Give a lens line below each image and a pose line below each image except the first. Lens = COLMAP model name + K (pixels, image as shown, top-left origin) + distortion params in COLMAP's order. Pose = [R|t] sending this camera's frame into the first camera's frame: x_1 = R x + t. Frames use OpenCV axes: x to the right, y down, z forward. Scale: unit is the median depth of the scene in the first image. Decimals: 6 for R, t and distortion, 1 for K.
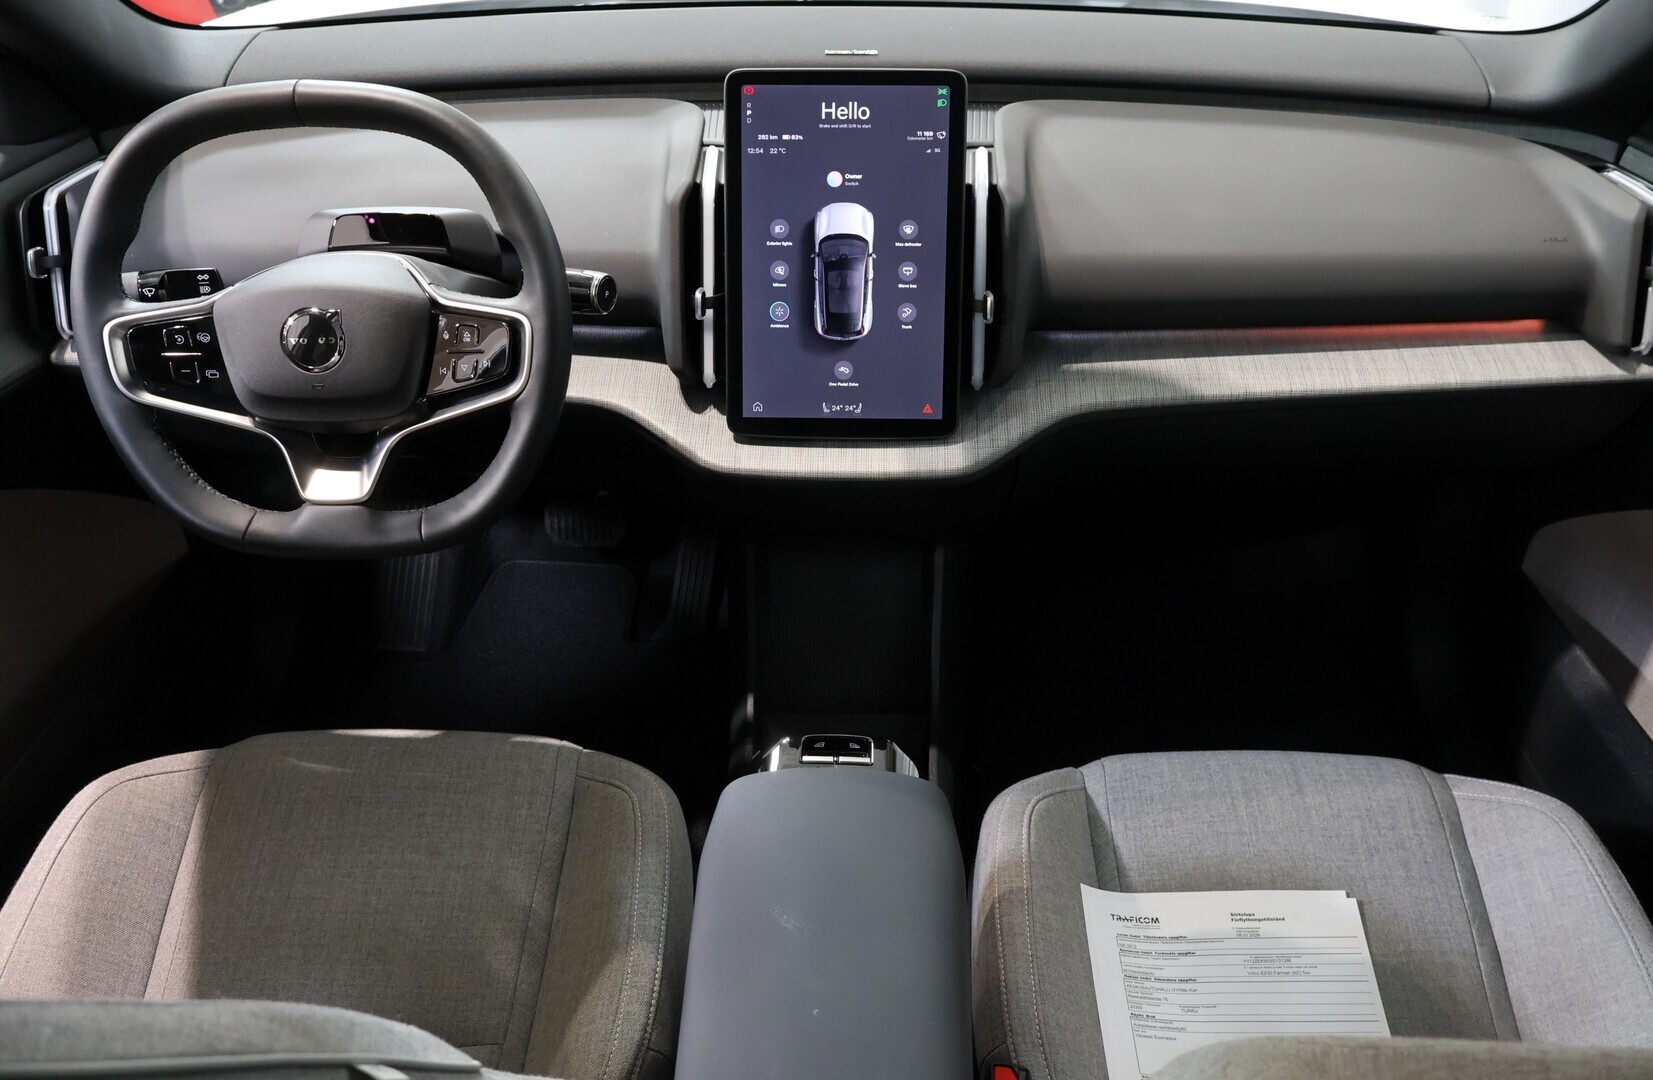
lens RADIAL K [[1484.0, 0, 826.5], [0, 1484.0, 540.0], [0, 0, 1]] dist [0.003627, 0.014819]
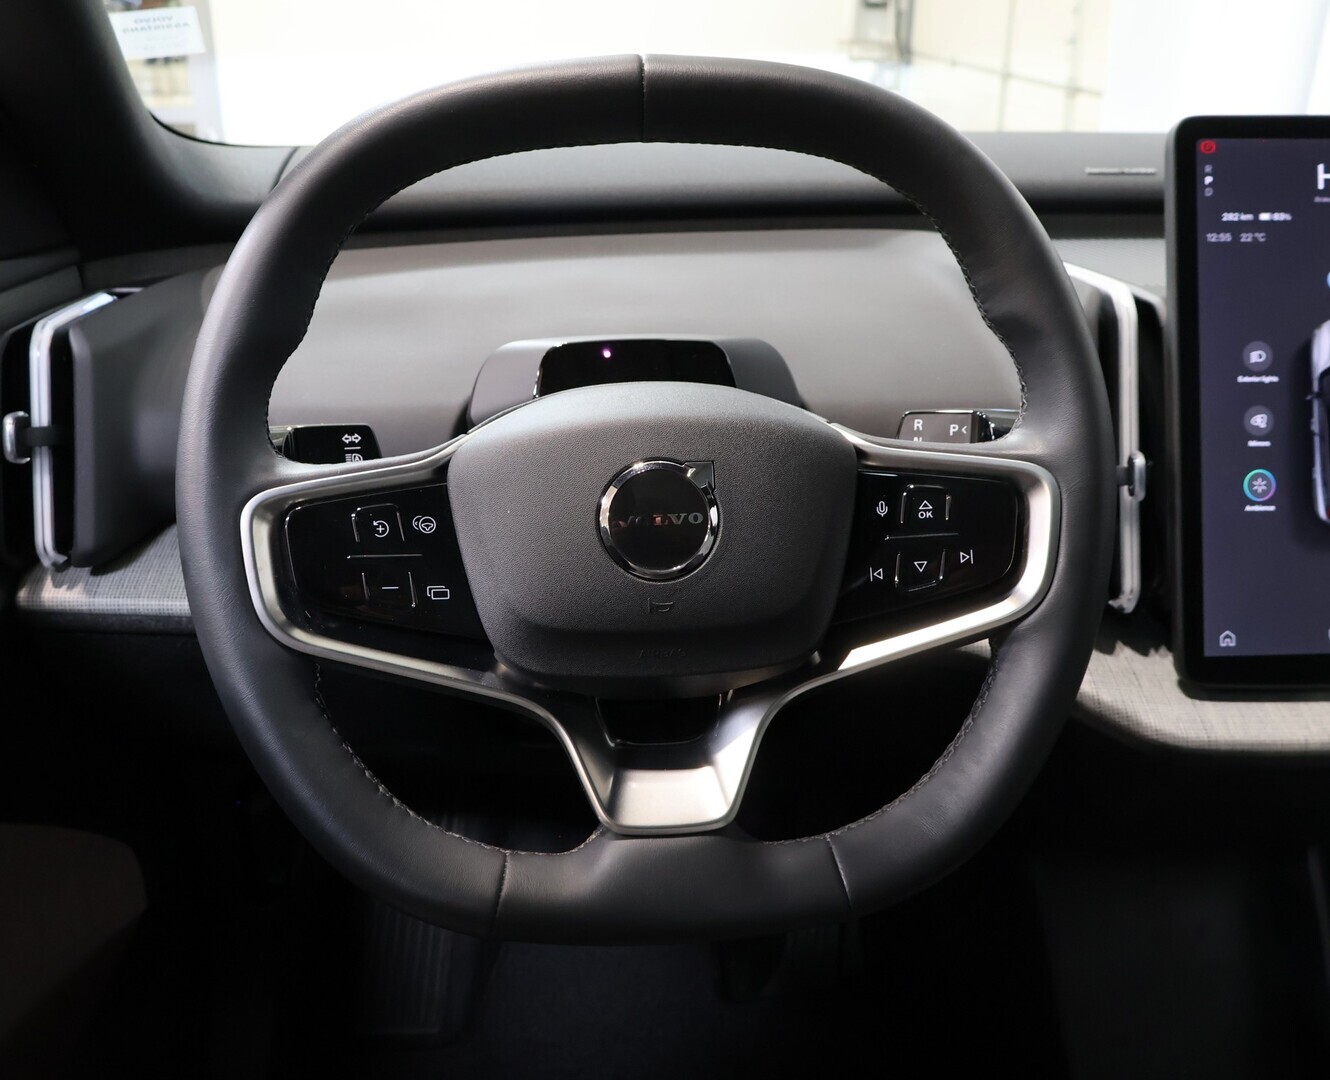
lens RADIAL K [[1436.8, 0, 665.0], [0, 1436.8, 540.0], [0, 0, 1]] dist [-0.016126, -0.018292]
pose [[0.994251, -0.022865, 0.104608, -0.353232], [0.042945, 0.980070, -0.193956, -0.025239], [-0.098088, 0.197333, 0.975417, 0.448731]]
